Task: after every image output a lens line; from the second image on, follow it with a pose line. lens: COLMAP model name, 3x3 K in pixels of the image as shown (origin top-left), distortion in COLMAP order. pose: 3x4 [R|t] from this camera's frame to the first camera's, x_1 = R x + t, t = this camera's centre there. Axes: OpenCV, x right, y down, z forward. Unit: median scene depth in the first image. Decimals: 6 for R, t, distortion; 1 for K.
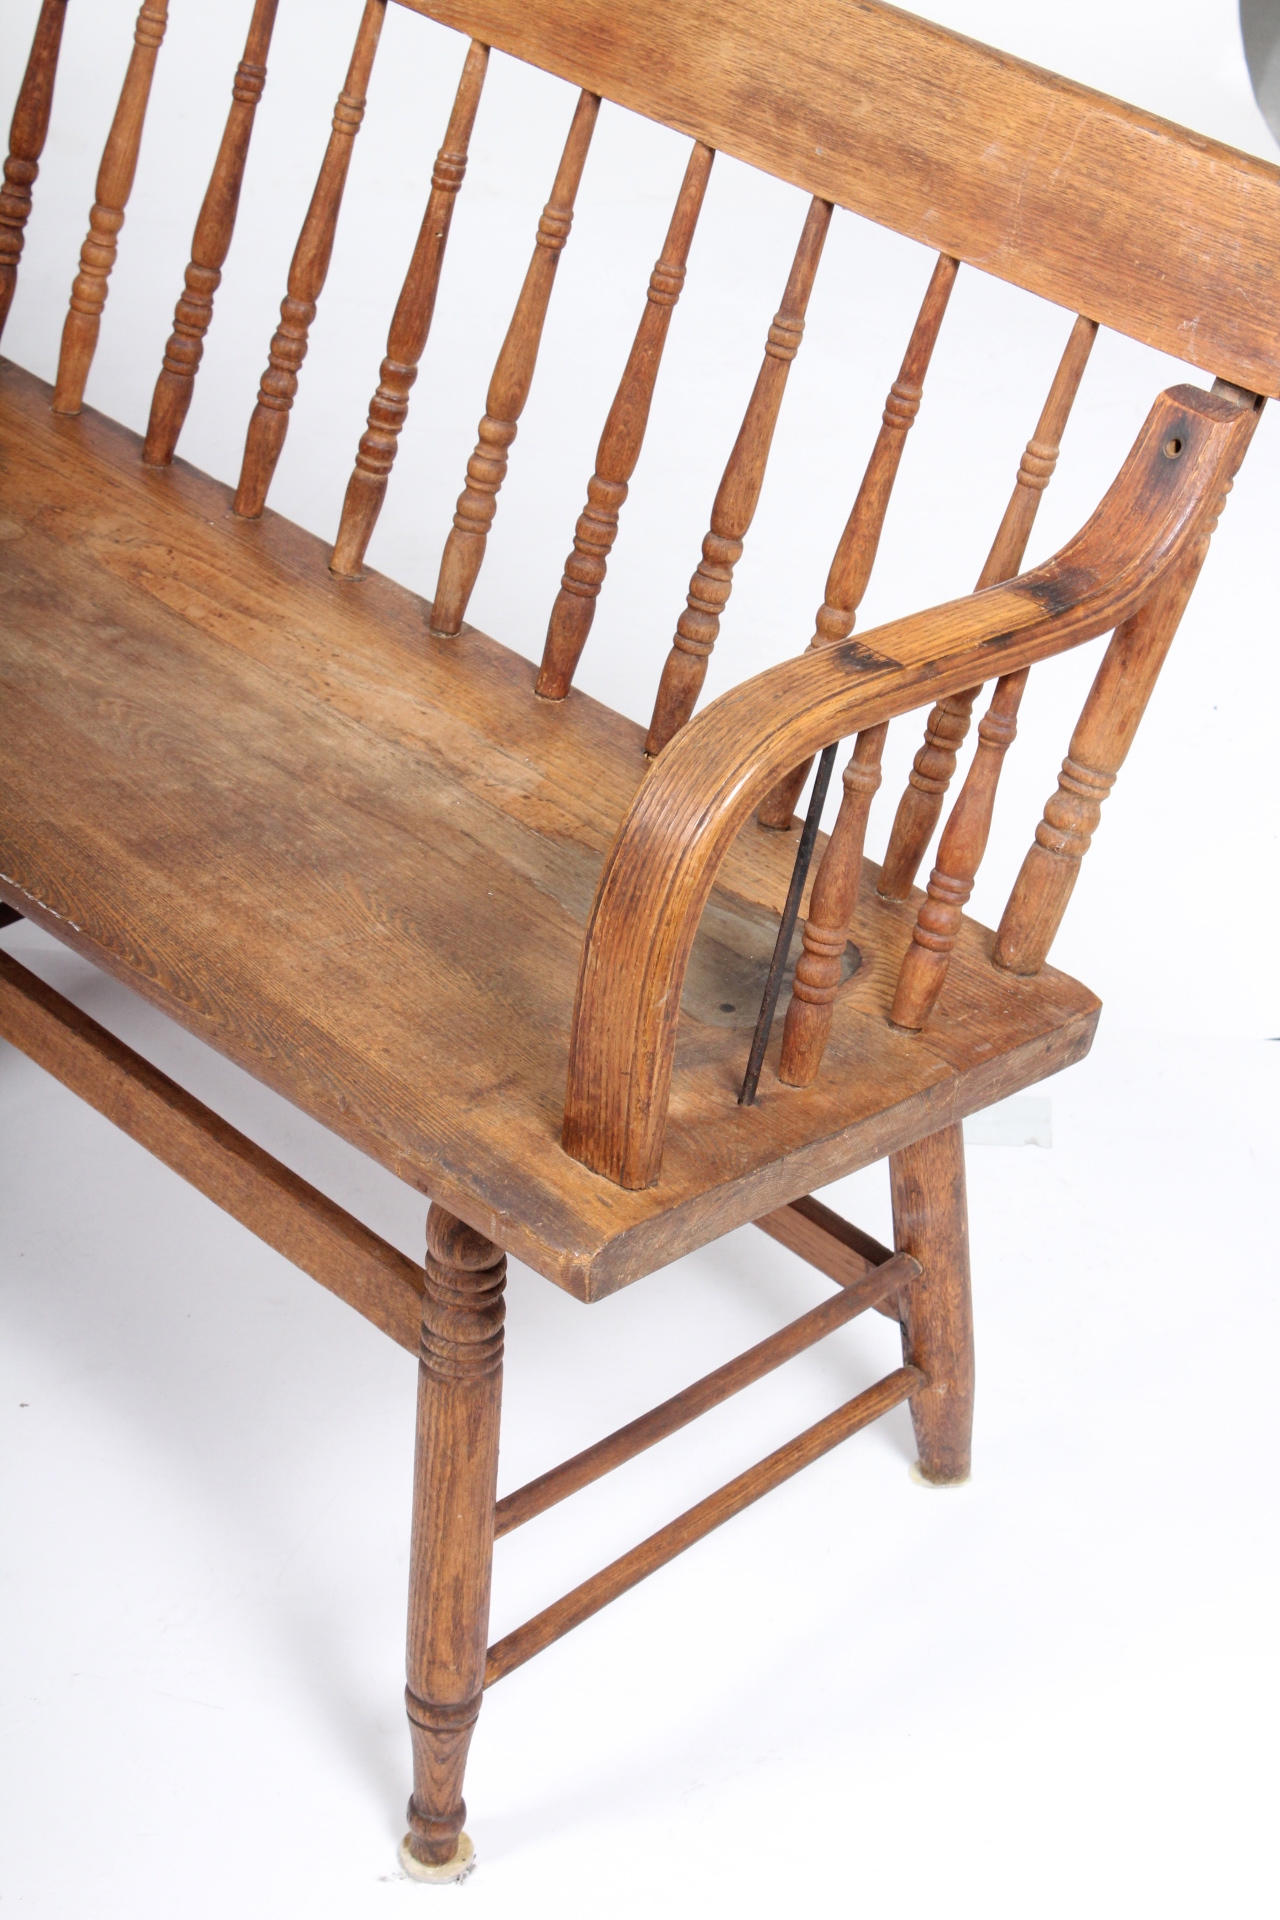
lens RADIAL K [[3984.5, 0, 640.0], [0, 3984.5, 960.0], [0, 0, 1]] dist [0.028286, 0.262629]
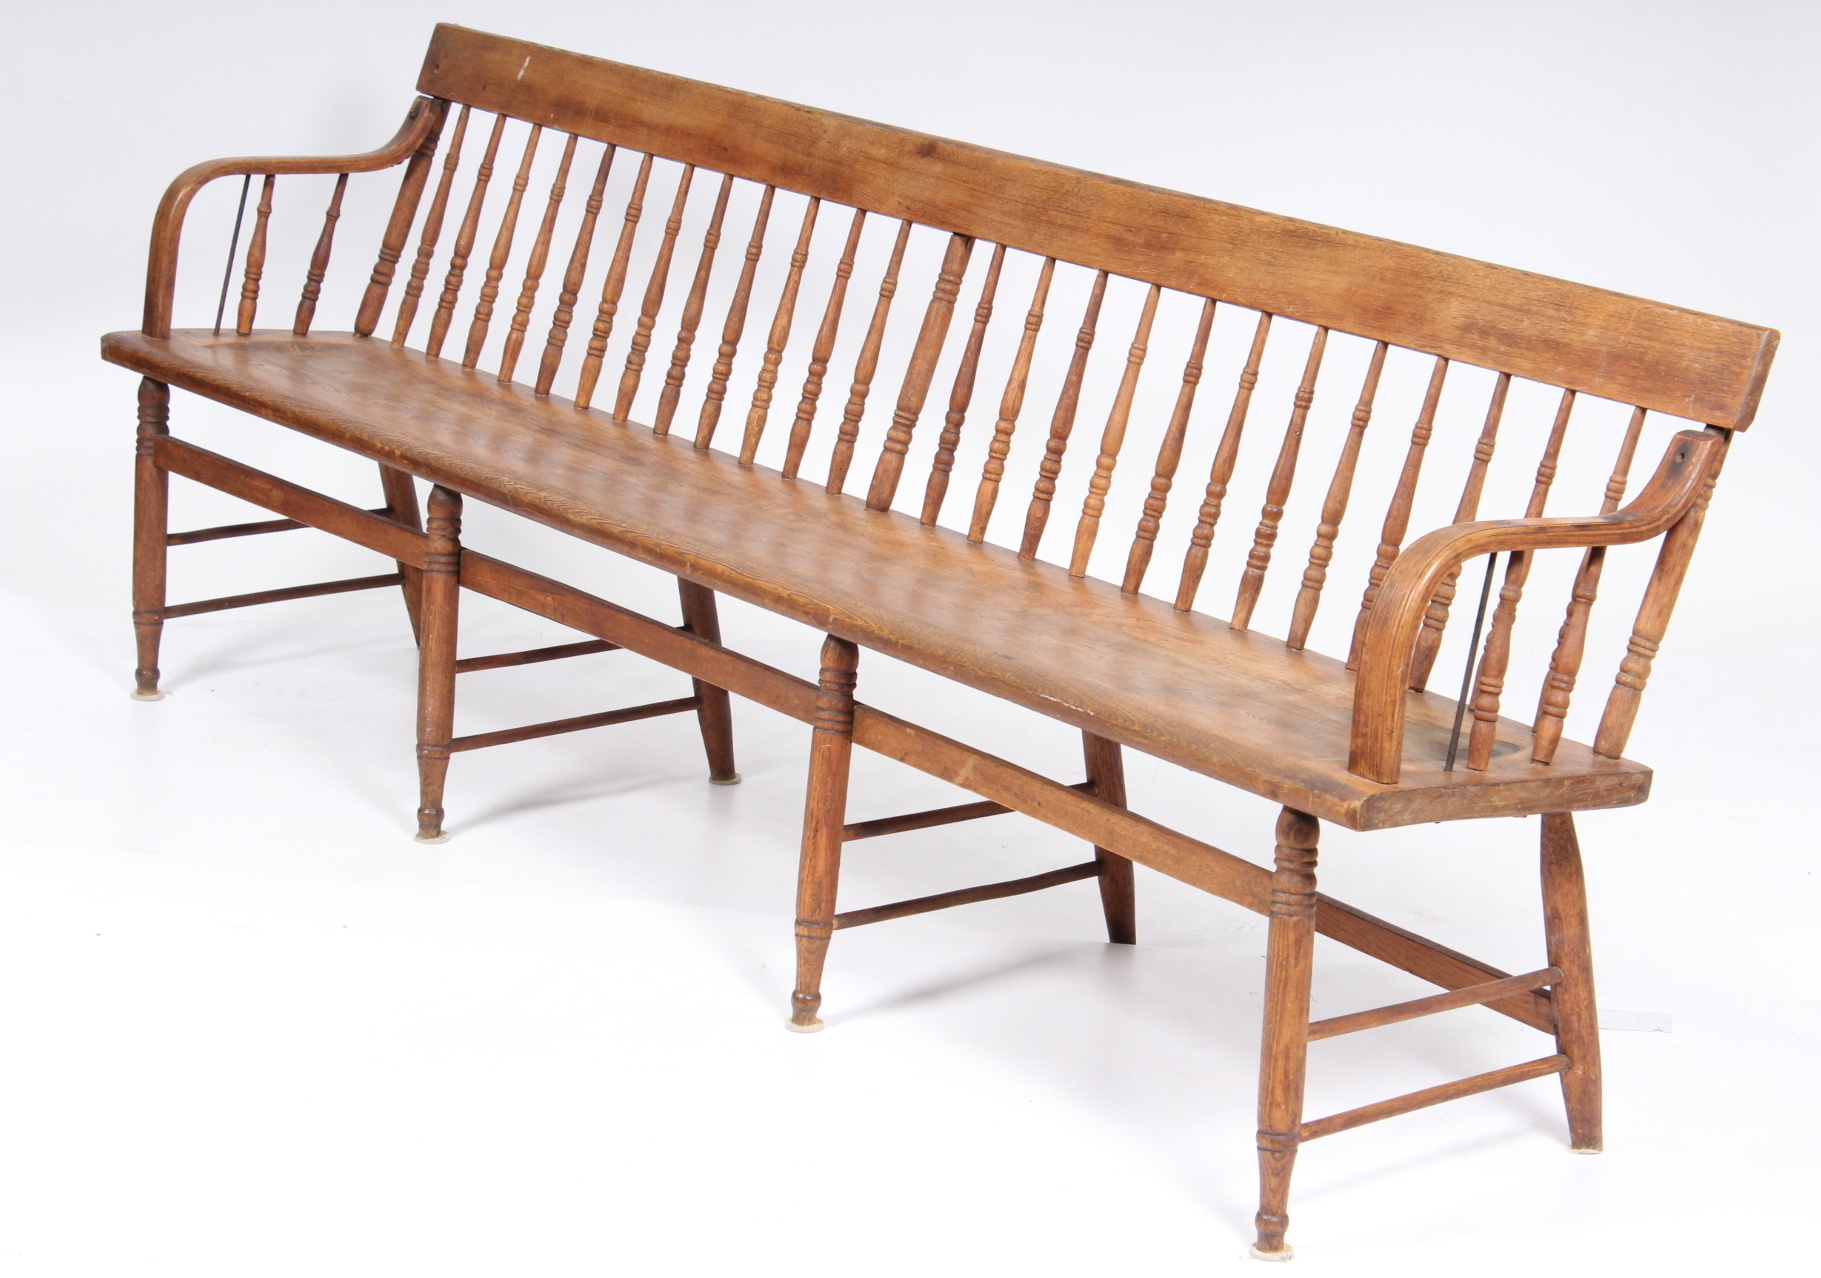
lens RADIAL K [[4696.6, 0, 910.5], [0, 4696.6, 639.0], [0, 0, 1]] dist [-0.011398, 0.745139]
pose [[0.990615, 0.007111, -0.136498, 0.071819], [-0.055975, 0.932169, -0.357669, 0.727970], [0.124695, 0.361953, 0.923819, -1.018788]]
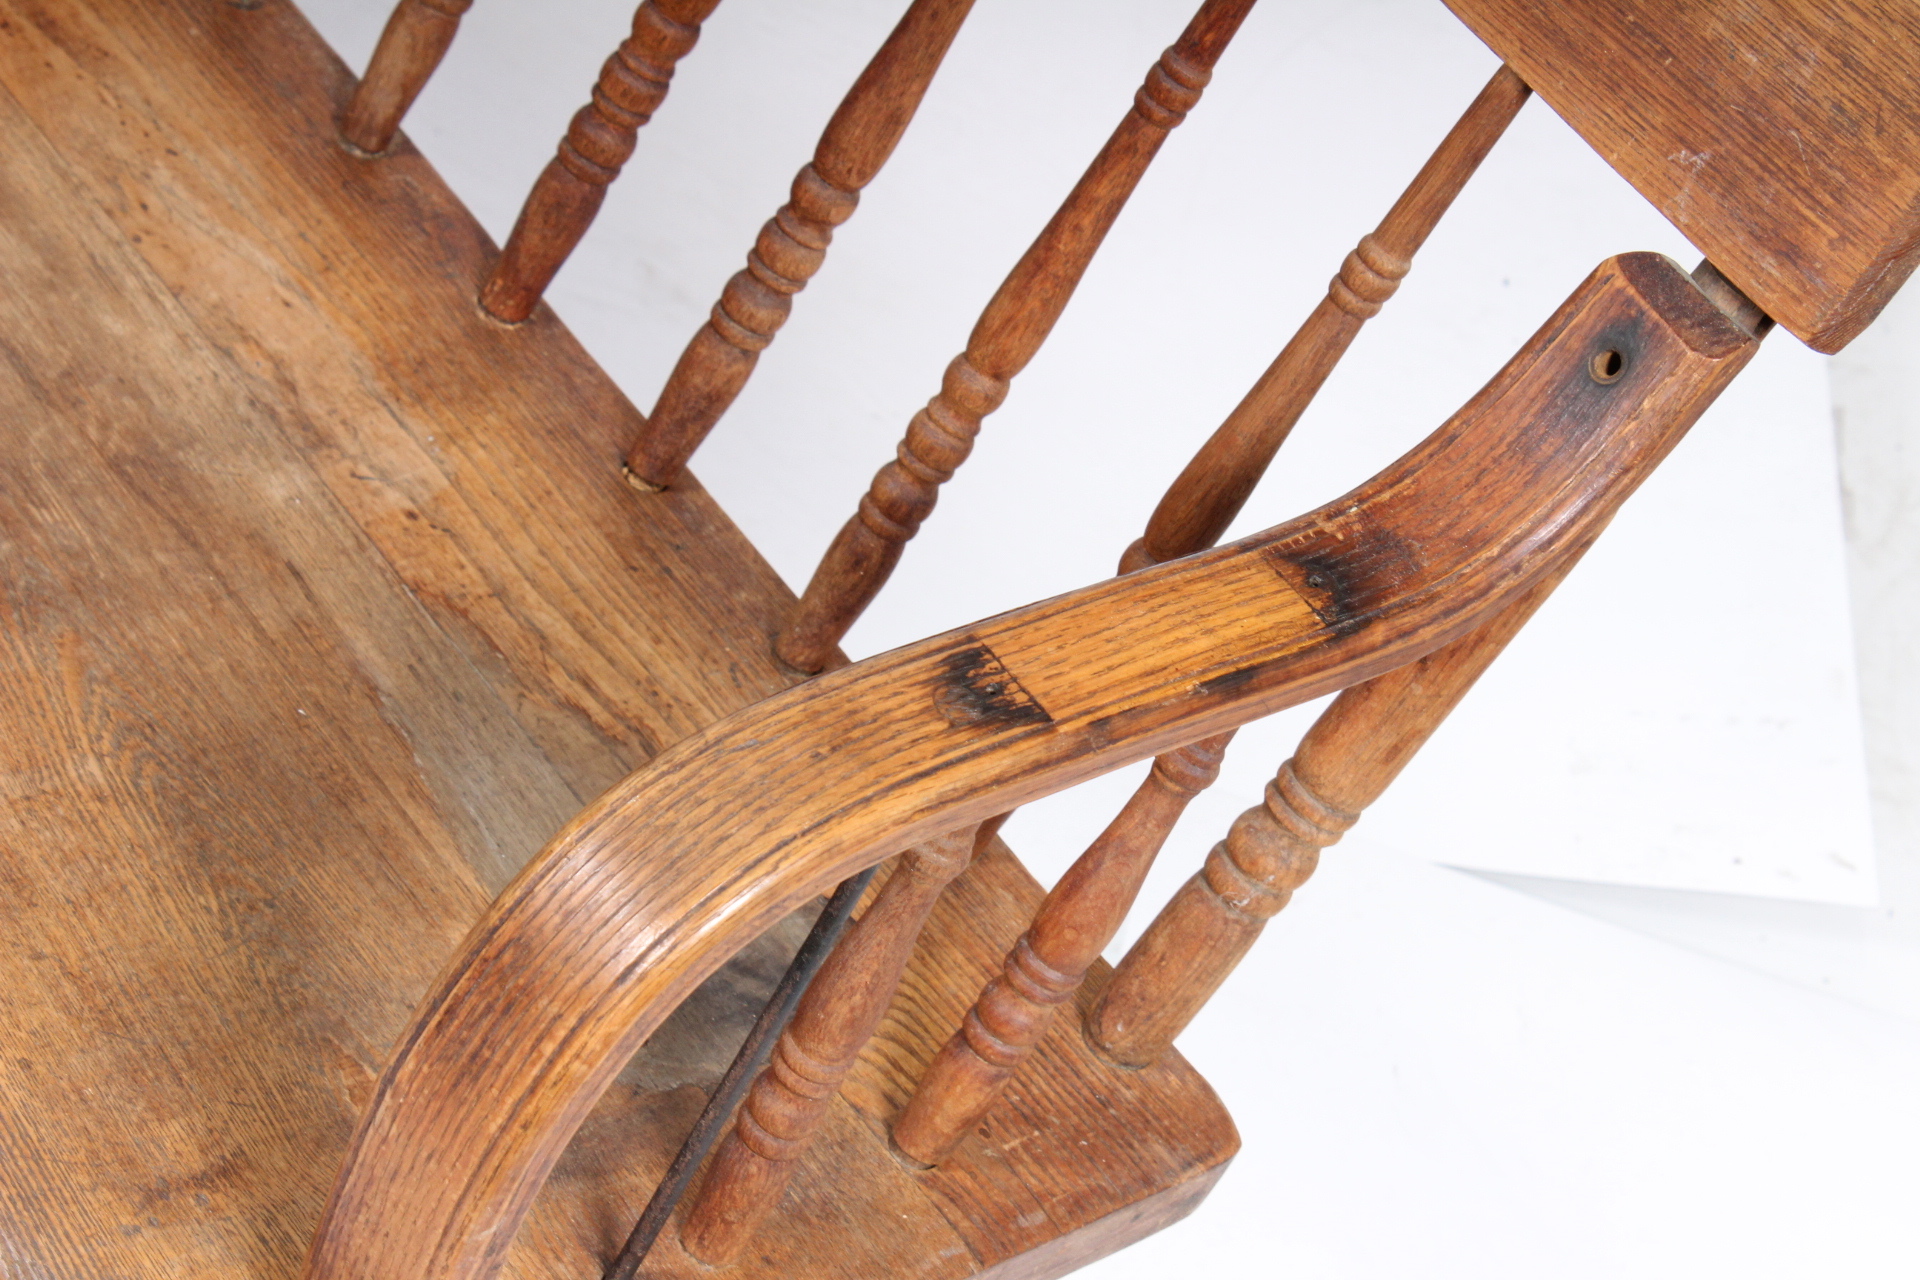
lens RADIAL K [[4501.1, 0, 960.0], [0, 4501.1, 640.0], [0, 0, 1]] dist [0.079462, 0.027979]
pose [[0.968319, 0.232396, 0.091376, -0.006356], [-0.244860, 0.955444, 0.164833, -0.164514], [-0.048998, -0.181985, 0.982080, 0.337477]]
